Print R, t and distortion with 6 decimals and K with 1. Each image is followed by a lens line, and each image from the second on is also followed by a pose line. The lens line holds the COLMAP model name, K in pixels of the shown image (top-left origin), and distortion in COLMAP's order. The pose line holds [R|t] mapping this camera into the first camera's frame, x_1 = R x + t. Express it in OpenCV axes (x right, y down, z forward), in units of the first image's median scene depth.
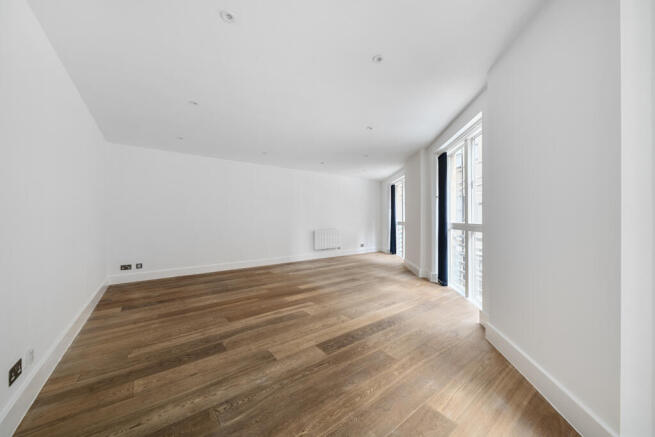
lens RADIAL K [[240.1, 0, 327.5], [0, 240.1, 218.5], [0, 0, 1]] dist [-0.000887, -0.000058]
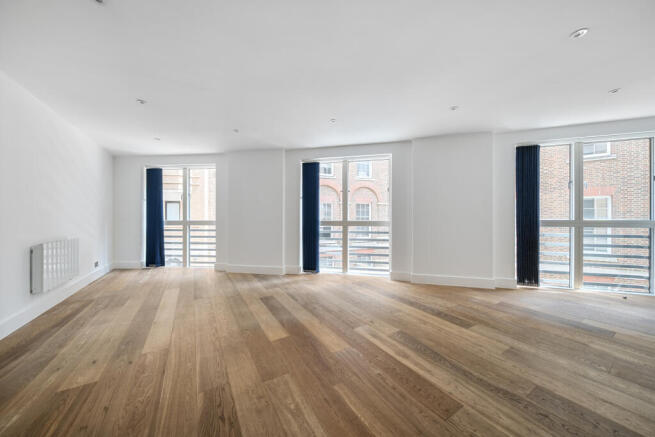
lens RADIAL K [[224.2, 0, 327.5], [0, 224.2, 218.5], [0, 0, 1]] dist [-0.003309, 0.000155]
pose [[0.092708, -0.002318, 0.995691, -0.823256], [-0.007559, 0.999967, 0.003032, 0.003925], [-0.995665, -0.007807, 0.092687, 1.102052]]
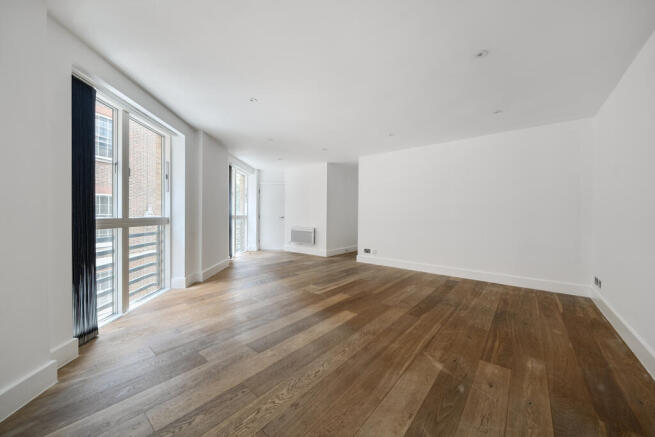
lens RADIAL K [[240.1, 0, 327.5], [0, 240.1, 218.5], [0, 0, 1]] dist [-0.000887, -0.000058]
pose [[-0.971745, 0.004591, -0.235990, 0.143896], [0.001262, 0.999898, 0.014254, 0.012575], [0.236031, 0.013553, -0.971651, 2.154907]]
